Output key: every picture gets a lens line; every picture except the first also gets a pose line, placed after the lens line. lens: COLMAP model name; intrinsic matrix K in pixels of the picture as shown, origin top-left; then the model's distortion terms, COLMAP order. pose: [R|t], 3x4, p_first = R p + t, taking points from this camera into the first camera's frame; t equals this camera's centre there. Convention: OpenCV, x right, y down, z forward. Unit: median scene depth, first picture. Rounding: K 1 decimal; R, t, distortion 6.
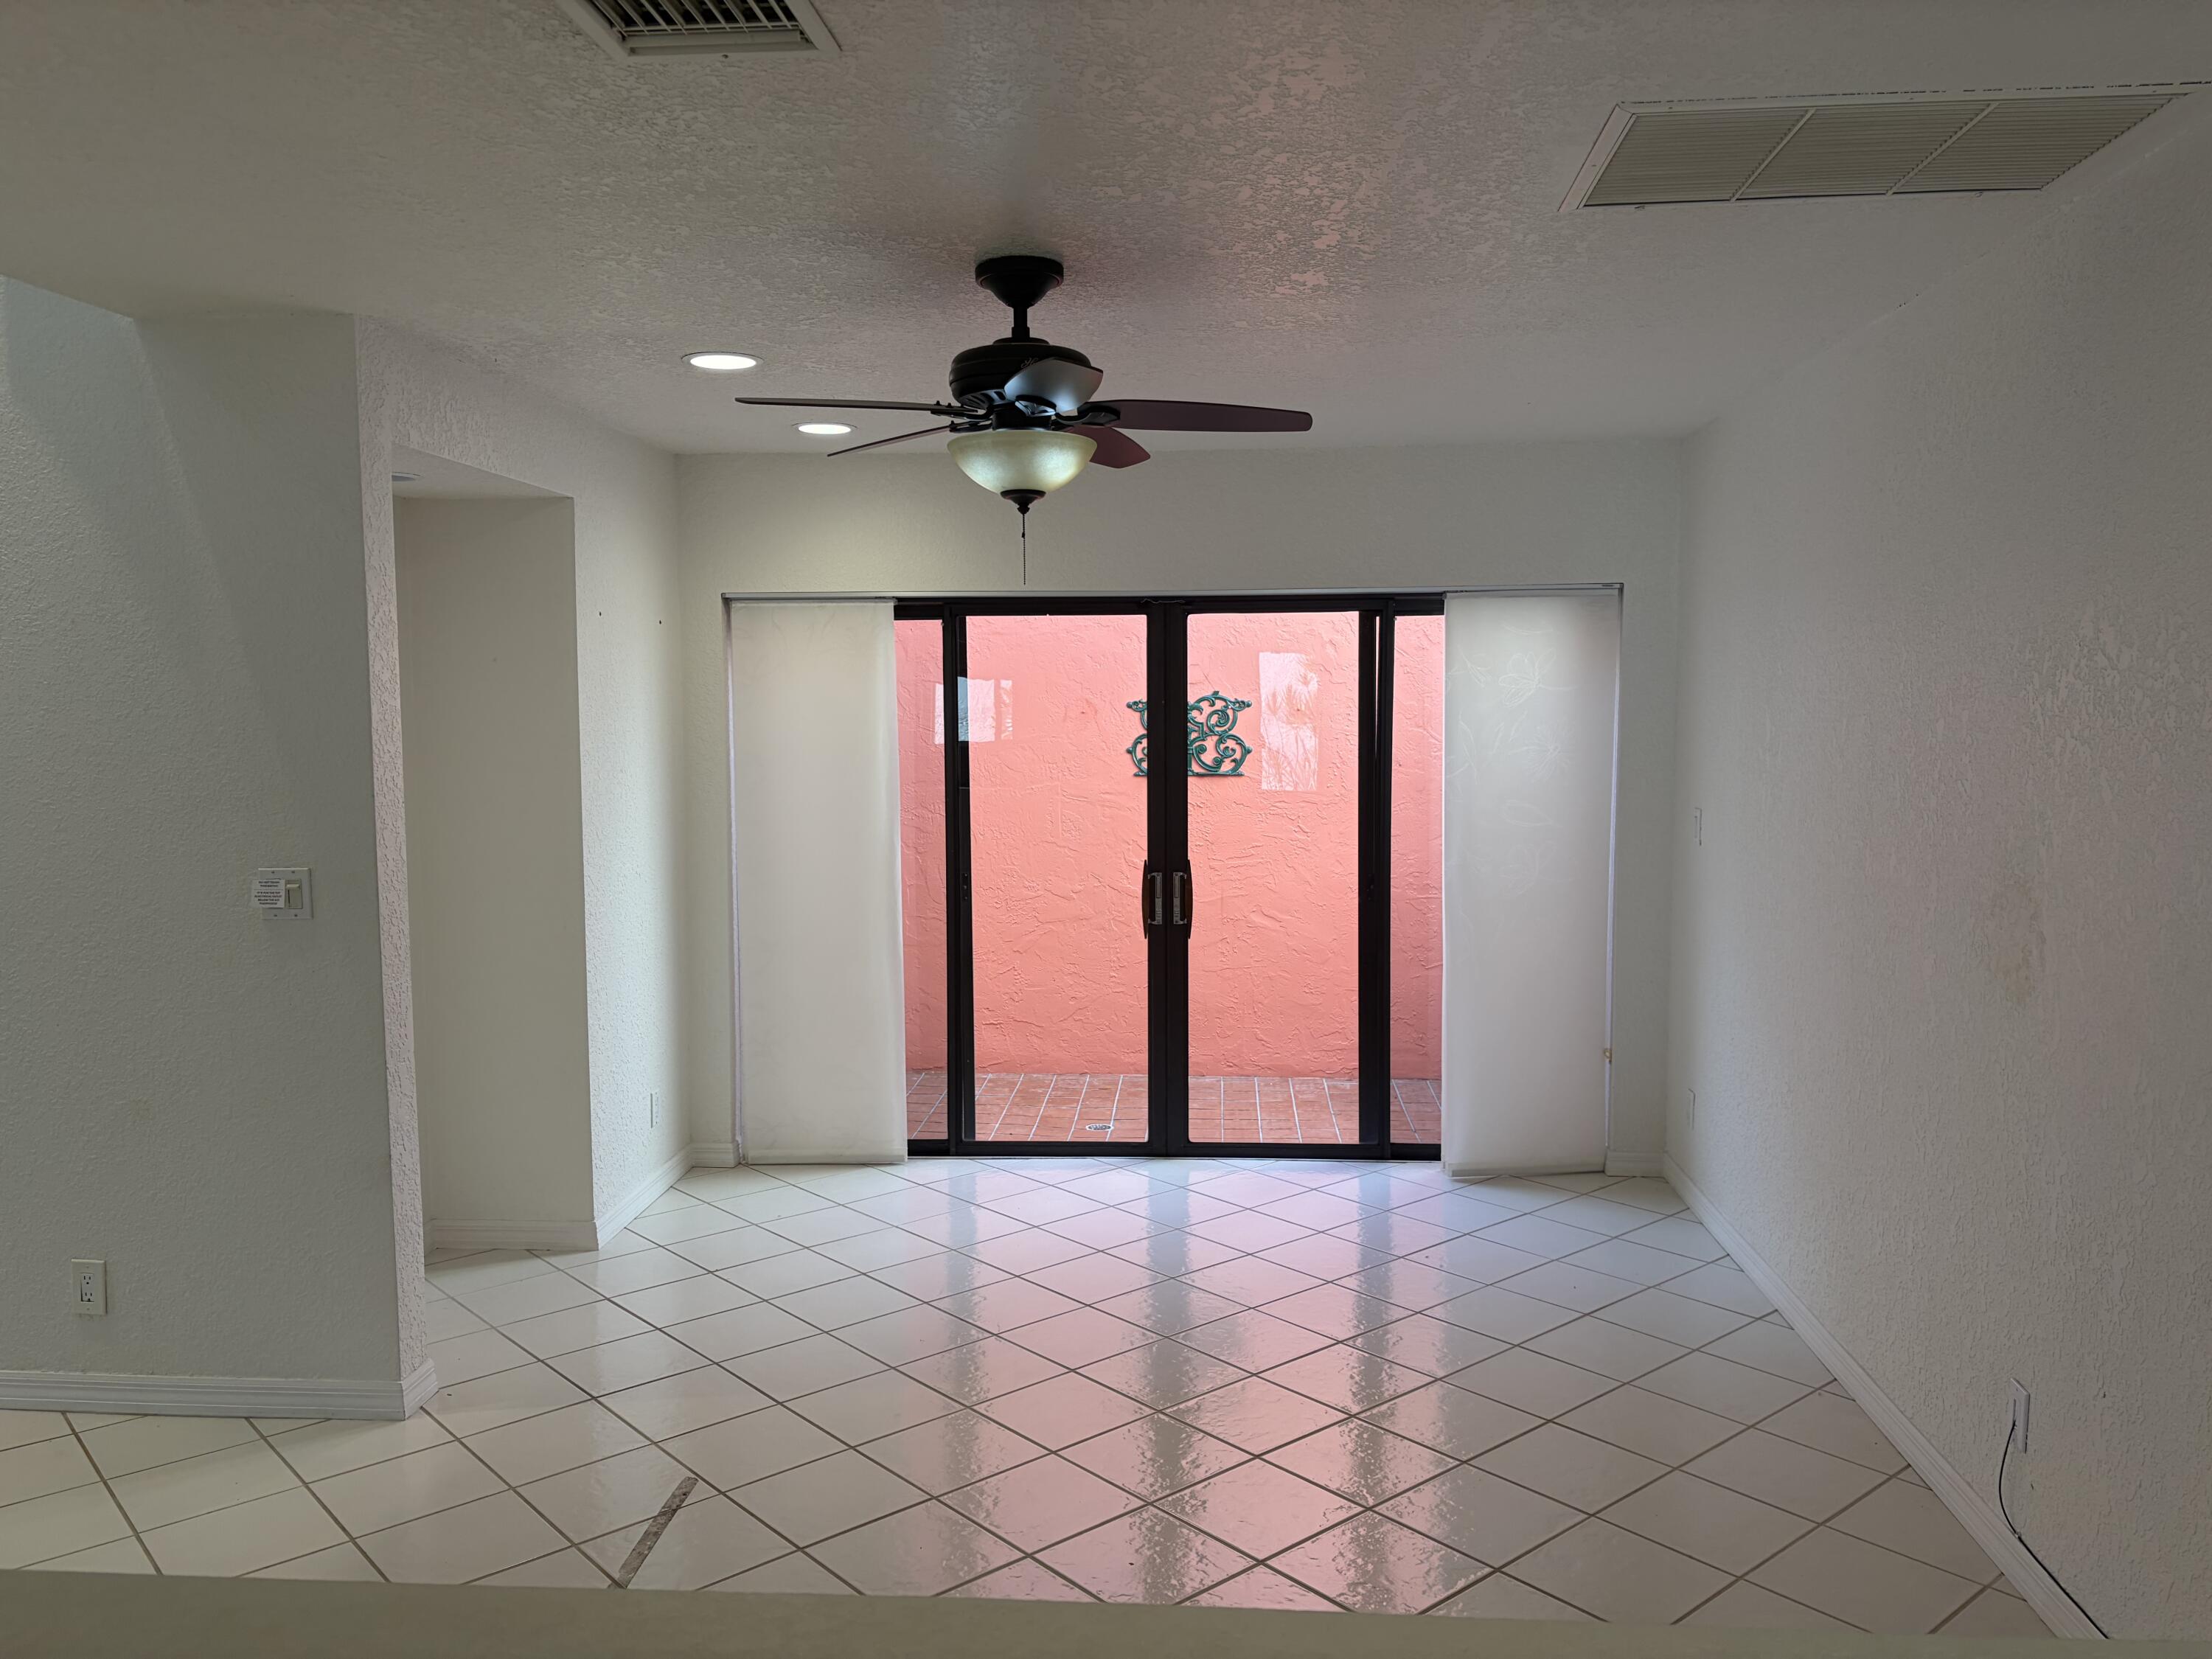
lens RADIAL K [[1669.3, 0, 1110.6], [0, 1669.3, 810.1], [0, 0, 1]] dist [0.045708, -0.049282]
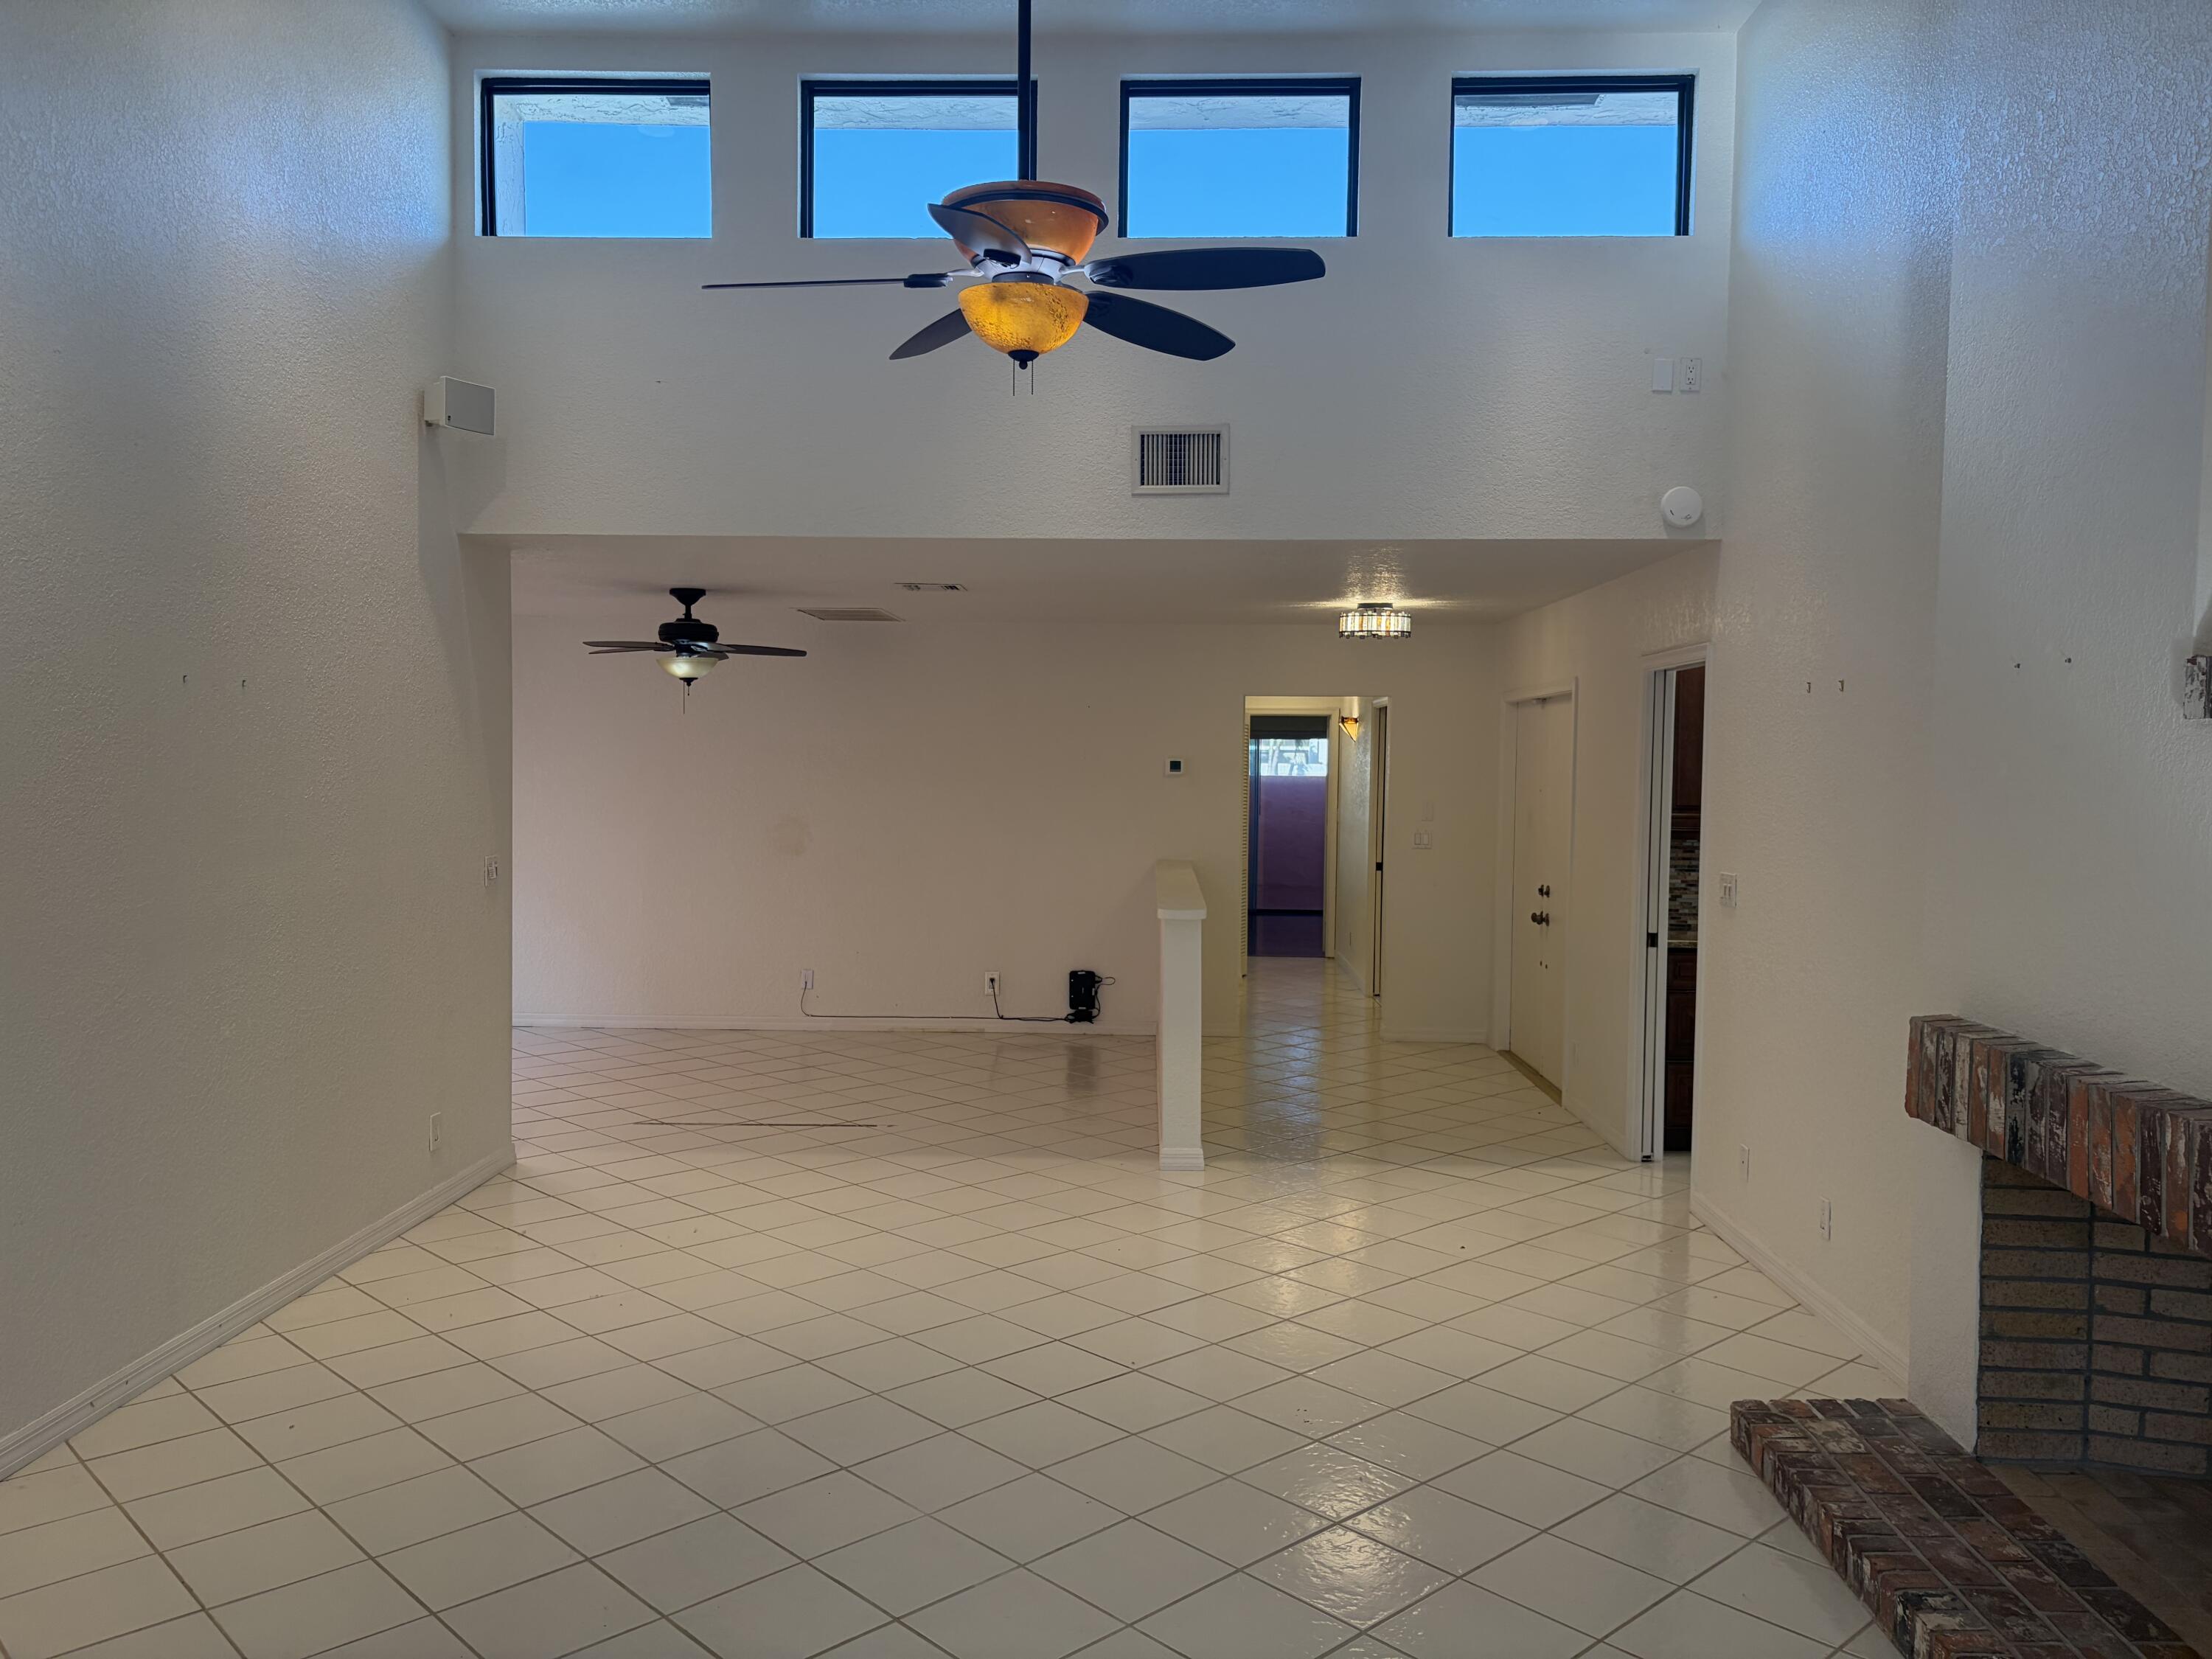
lens RADIAL K [[1669.3, 0, 1104.9], [0, 1669.3, 835.9], [0, 0, 1]] dist [0.045708, -0.049282]
pose [[-0.037482, -0.040559, 0.998474, -2.078180], [0.049498, 0.997874, 0.042393, -0.026531], [-0.998071, 0.051012, -0.035395, 0.398720]]
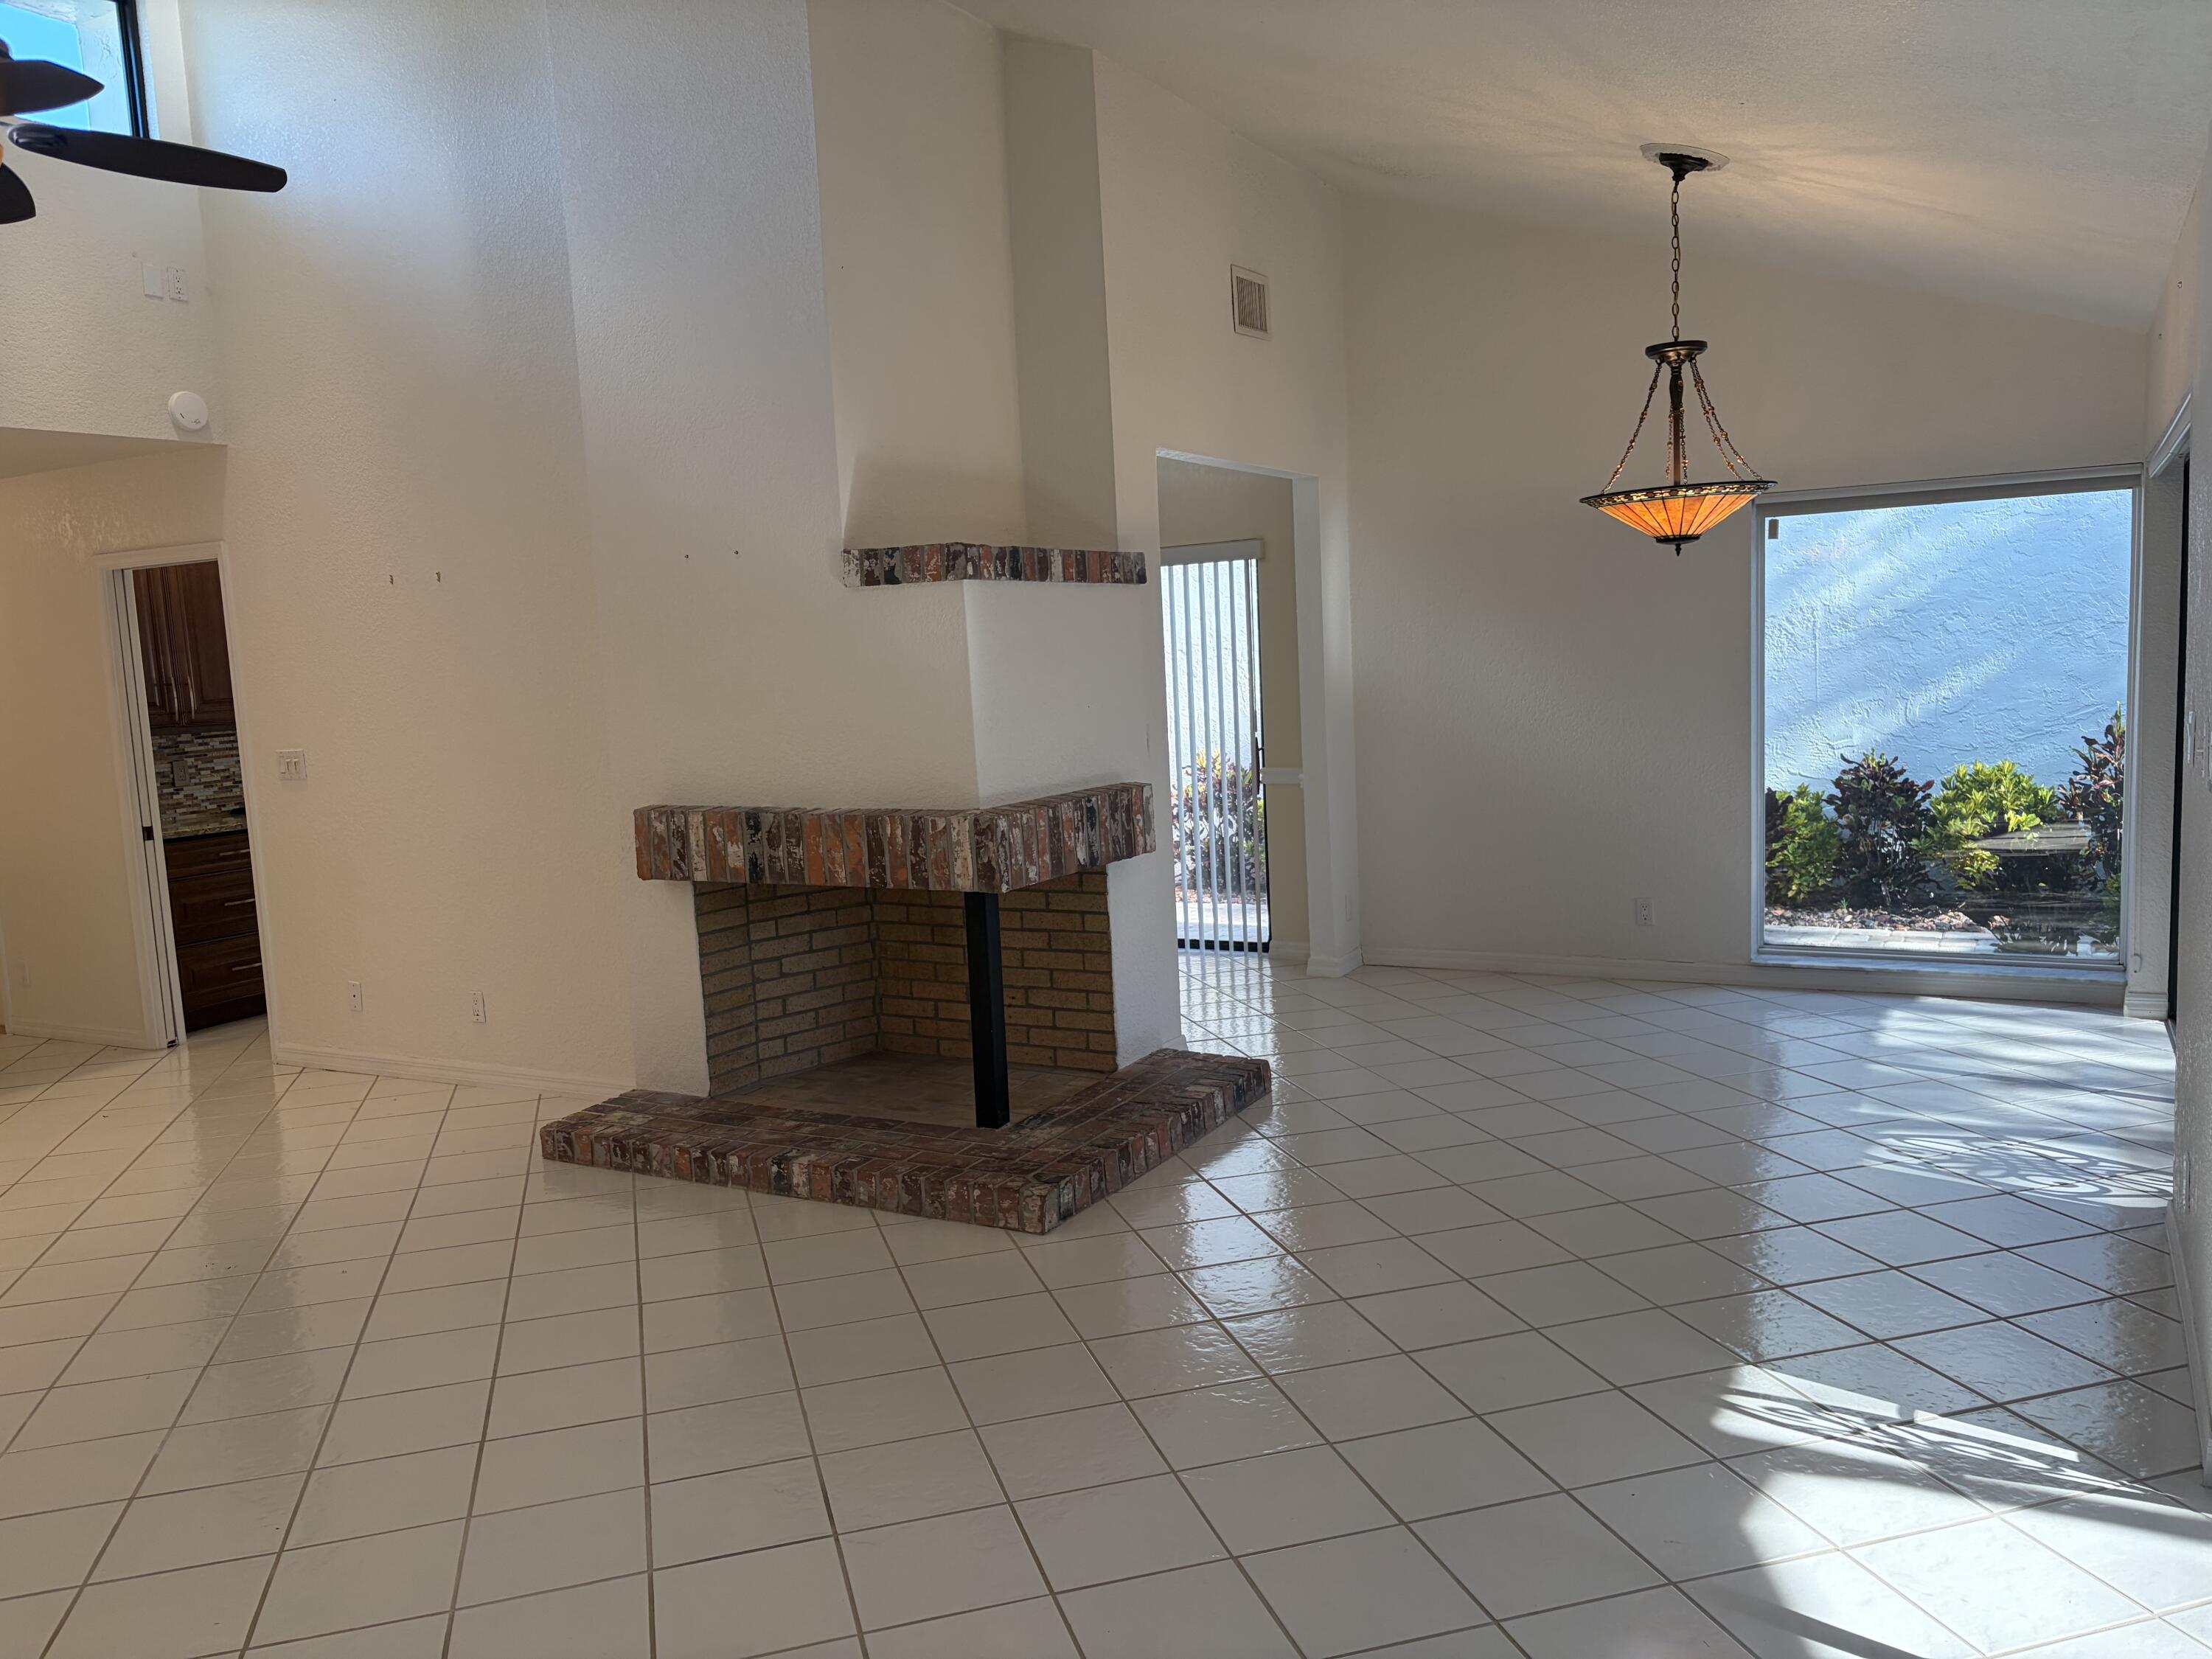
lens RADIAL K [[1669.3, 0, 1101.7], [0, 1669.3, 836.9], [0, 0, 1]] dist [0.045708, -0.049282]
pose [[-0.904051, 0.000436, 0.427424, -2.050427], [0.078705, 0.983070, 0.165466, -0.030732], [-0.420116, 0.183230, -0.888780, 0.941836]]
